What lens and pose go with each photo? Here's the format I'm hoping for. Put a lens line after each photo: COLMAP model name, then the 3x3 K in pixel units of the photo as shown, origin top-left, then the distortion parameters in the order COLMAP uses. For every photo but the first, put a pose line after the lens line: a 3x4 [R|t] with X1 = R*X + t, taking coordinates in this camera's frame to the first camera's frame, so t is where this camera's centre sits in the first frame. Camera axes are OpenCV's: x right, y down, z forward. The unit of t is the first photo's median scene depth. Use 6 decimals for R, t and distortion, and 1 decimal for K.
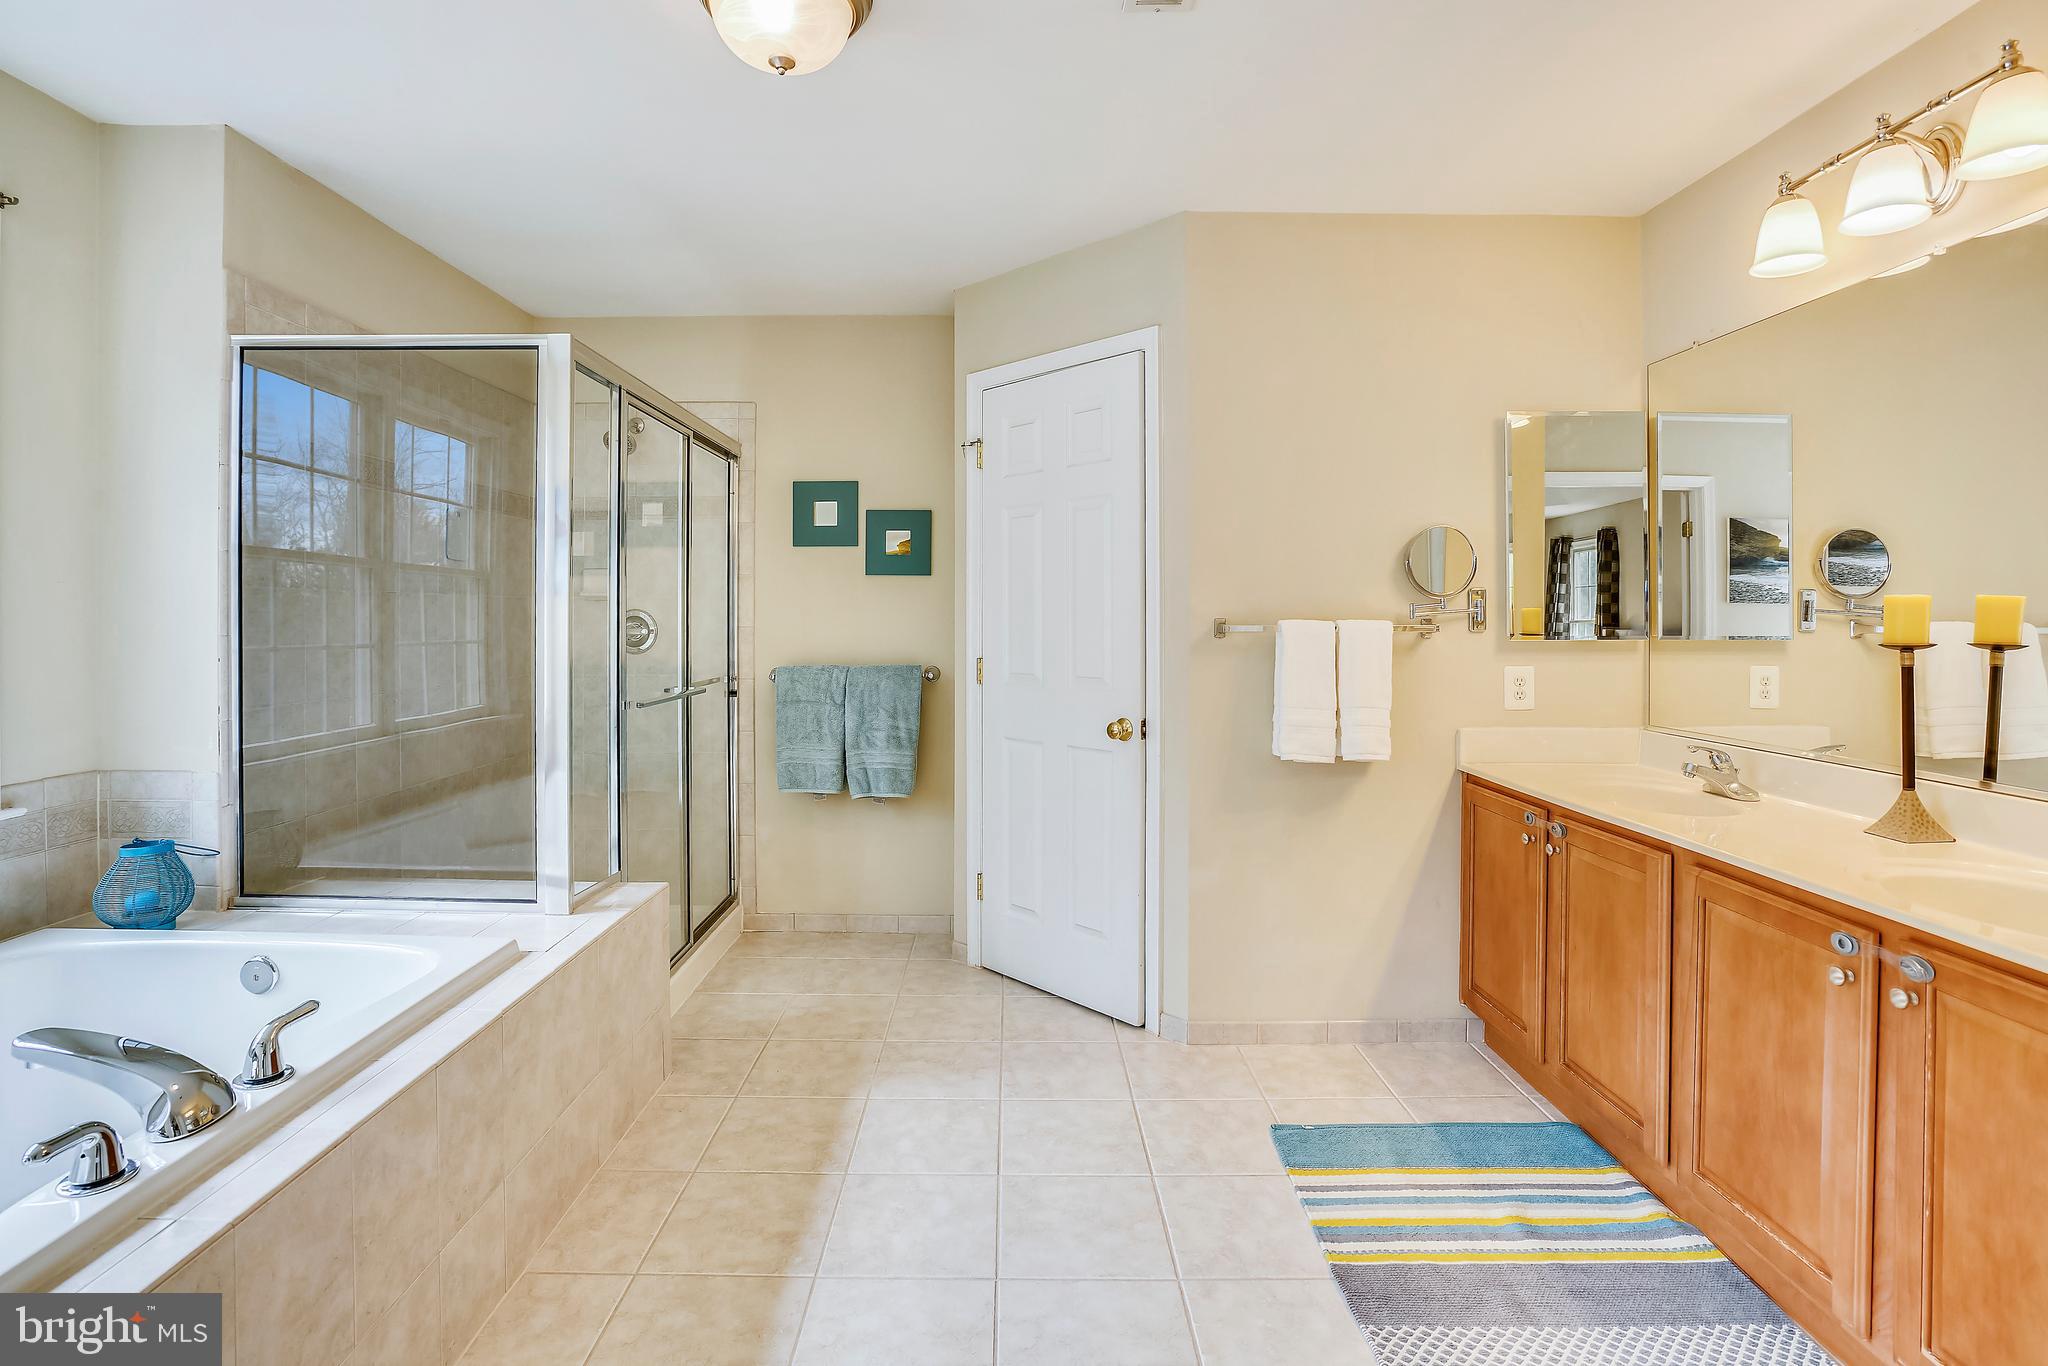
lens RADIAL K [[960.5, 0, 1015.1], [0, 960.5, 627.4], [0, 0, 1]] dist [-0.000436, -0.000033]
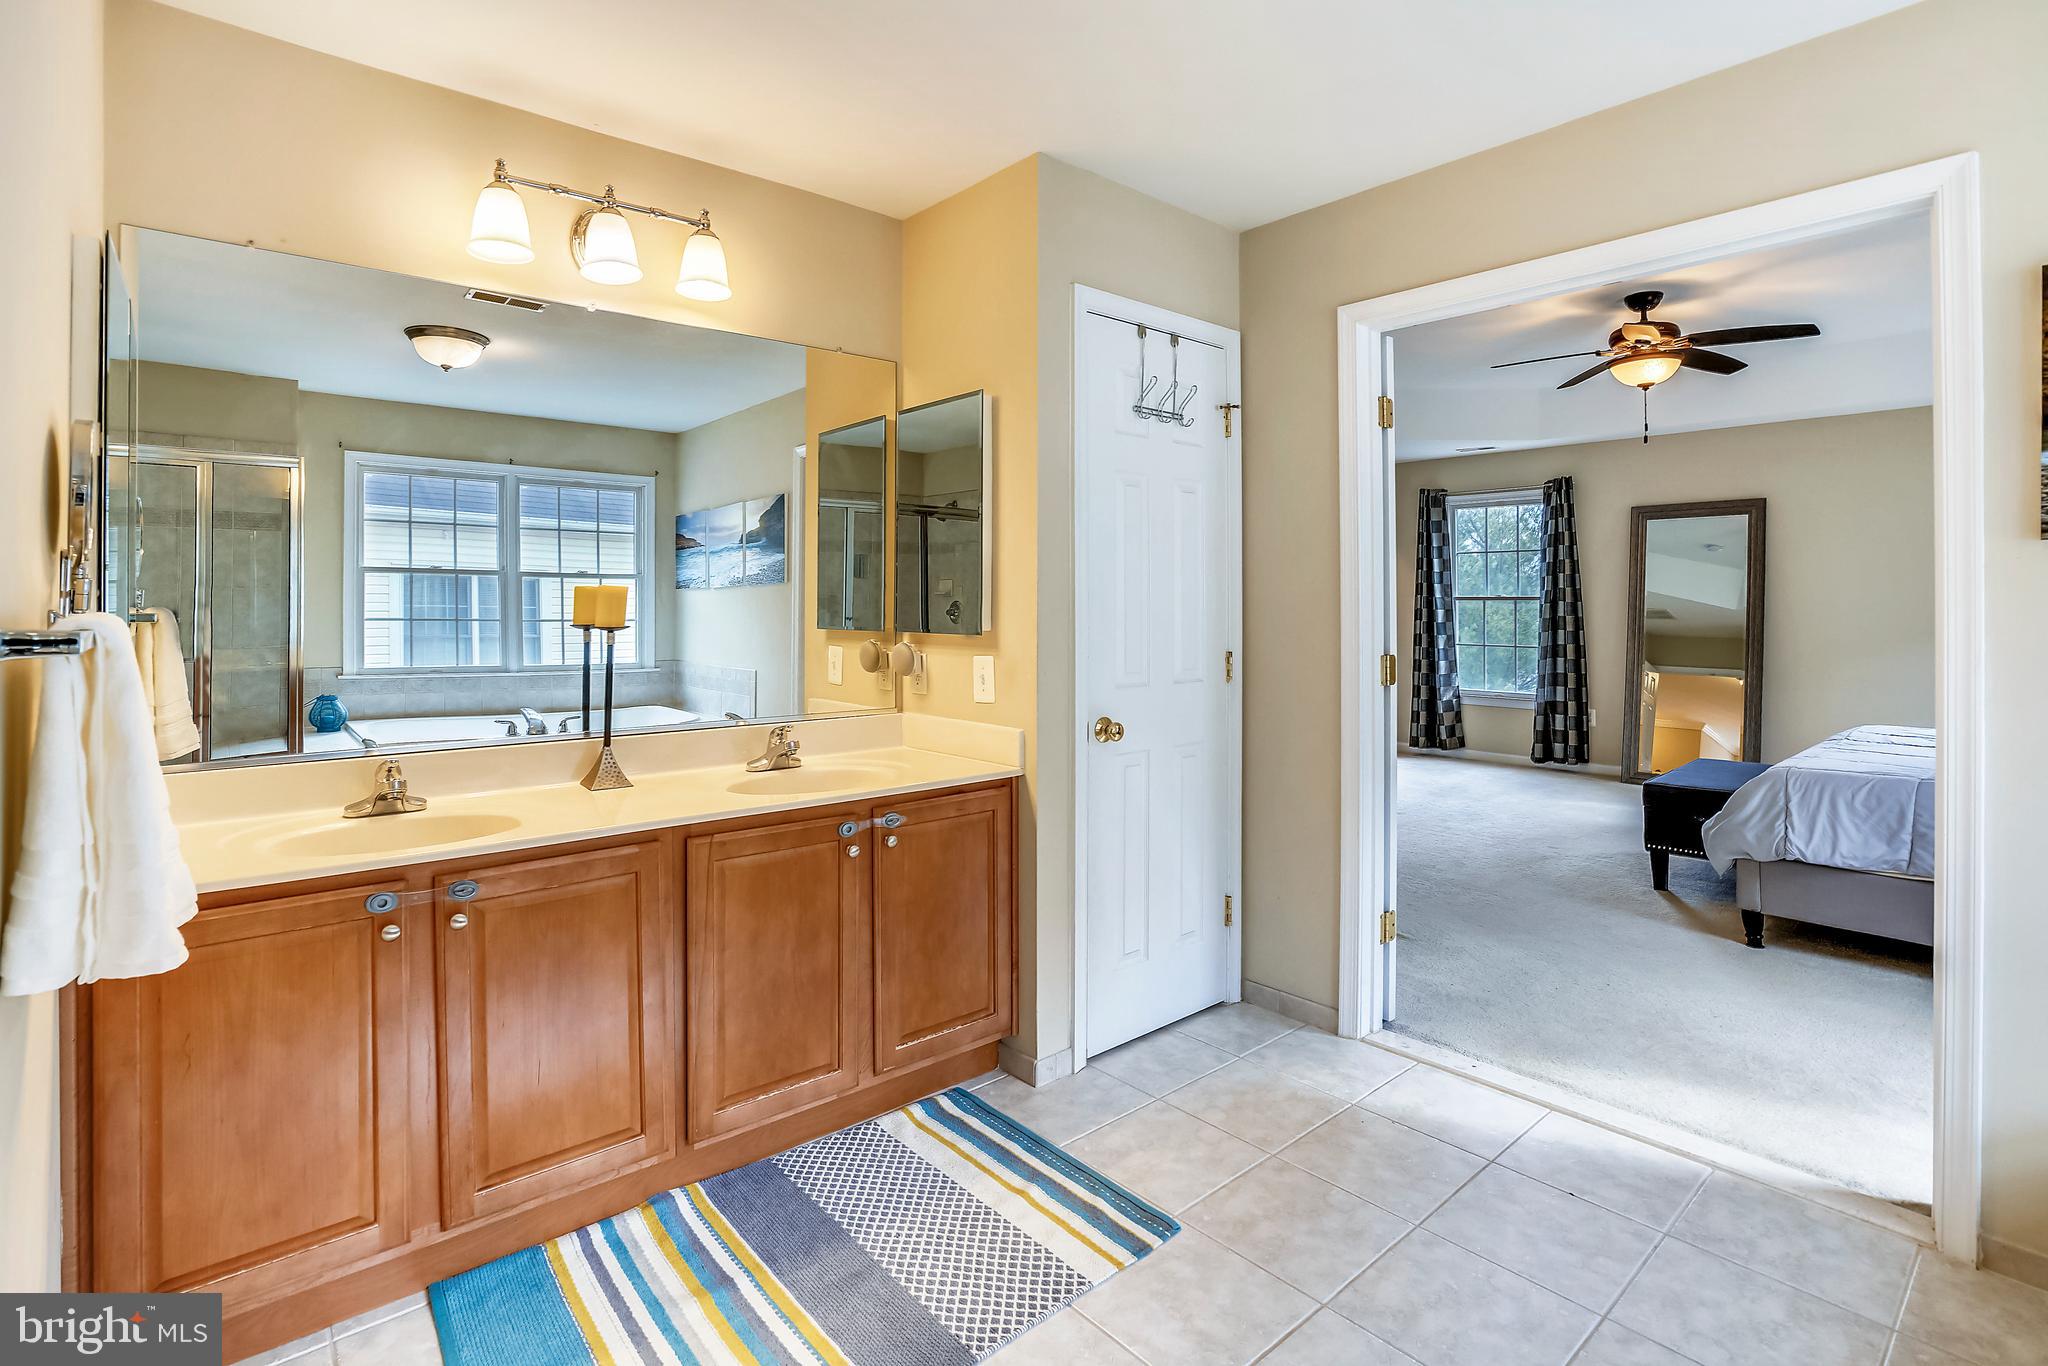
lens RADIAL K [[960.5, 0, 1038.7], [0, 960.5, 611.4], [0, 0, 1]] dist [-0.000436, -0.000033]
pose [[-0.649725, -0.006499, 0.760141, -0.359295], [0.001779, 0.999948, 0.010070, -0.015619], [-0.760167, 0.007895, -0.649680, 1.418291]]
